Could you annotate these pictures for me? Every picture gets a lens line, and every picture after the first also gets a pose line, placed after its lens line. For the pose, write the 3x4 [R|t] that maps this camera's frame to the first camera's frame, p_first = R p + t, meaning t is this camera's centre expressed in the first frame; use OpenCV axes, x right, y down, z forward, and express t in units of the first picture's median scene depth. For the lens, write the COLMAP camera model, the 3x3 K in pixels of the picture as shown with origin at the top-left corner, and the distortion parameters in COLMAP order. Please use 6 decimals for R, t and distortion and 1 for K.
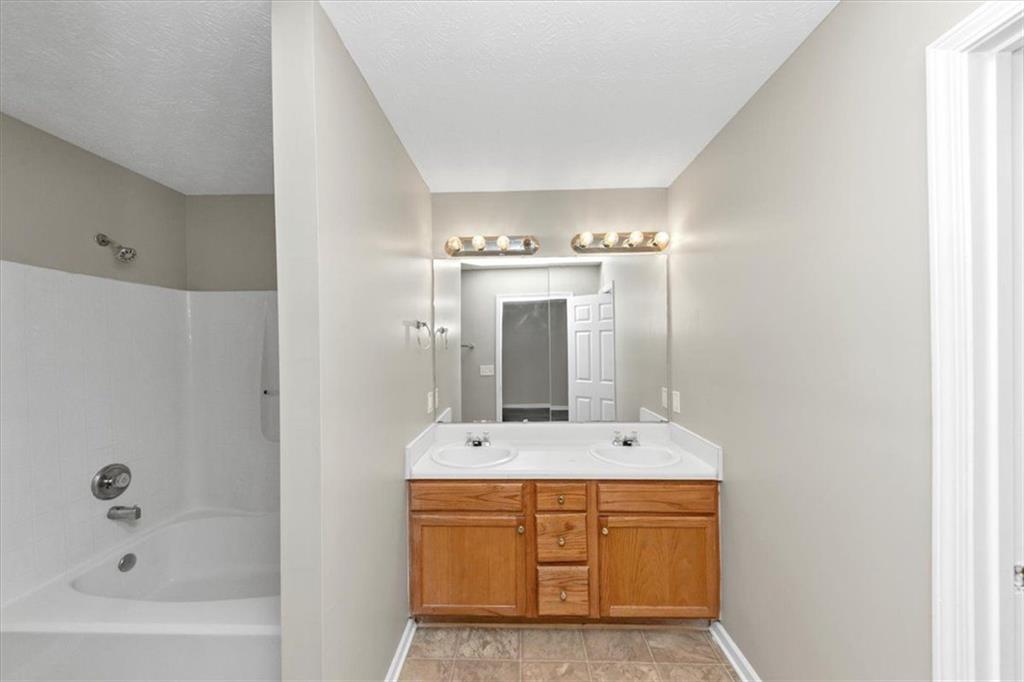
lens RADIAL K [[345.6, 0, 511.8], [0, 345.6, 344.4], [0, 0, 1]] dist [-0.002303, -0.001540]
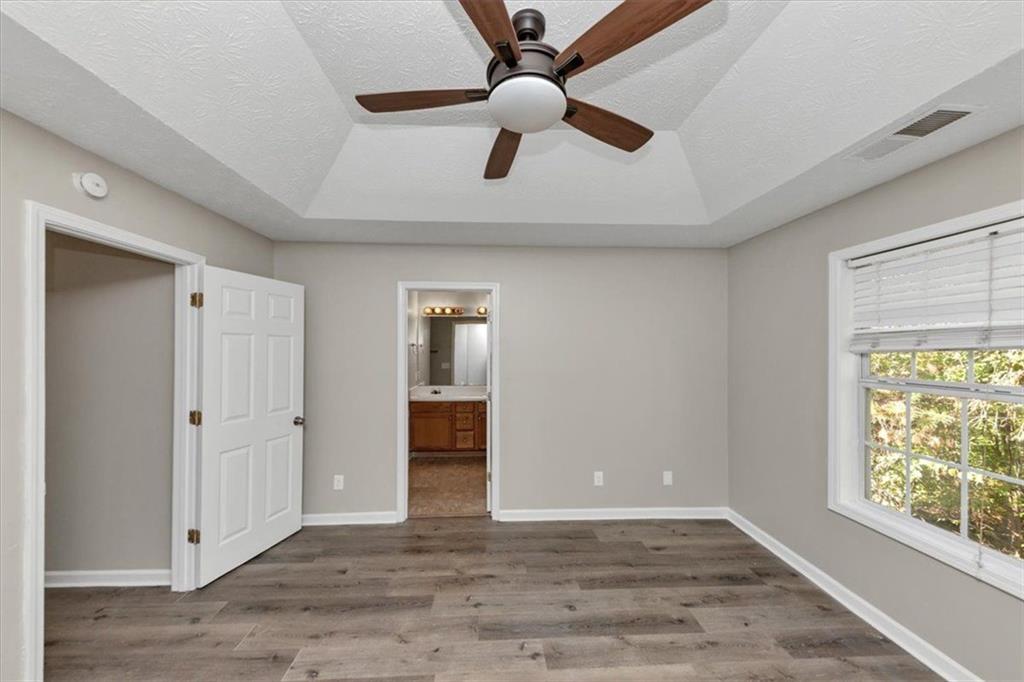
lens RADIAL K [[345.6, 0, 502.7], [0, 345.6, 344.1], [0, 0, 1]] dist [-0.002303, -0.001540]
pose [[0.997532, 0.014264, 0.068754, 0.234122], [-0.014036, 0.999894, -0.003789, -0.068949], [-0.068801, 0.002815, 0.997626, -1.738277]]
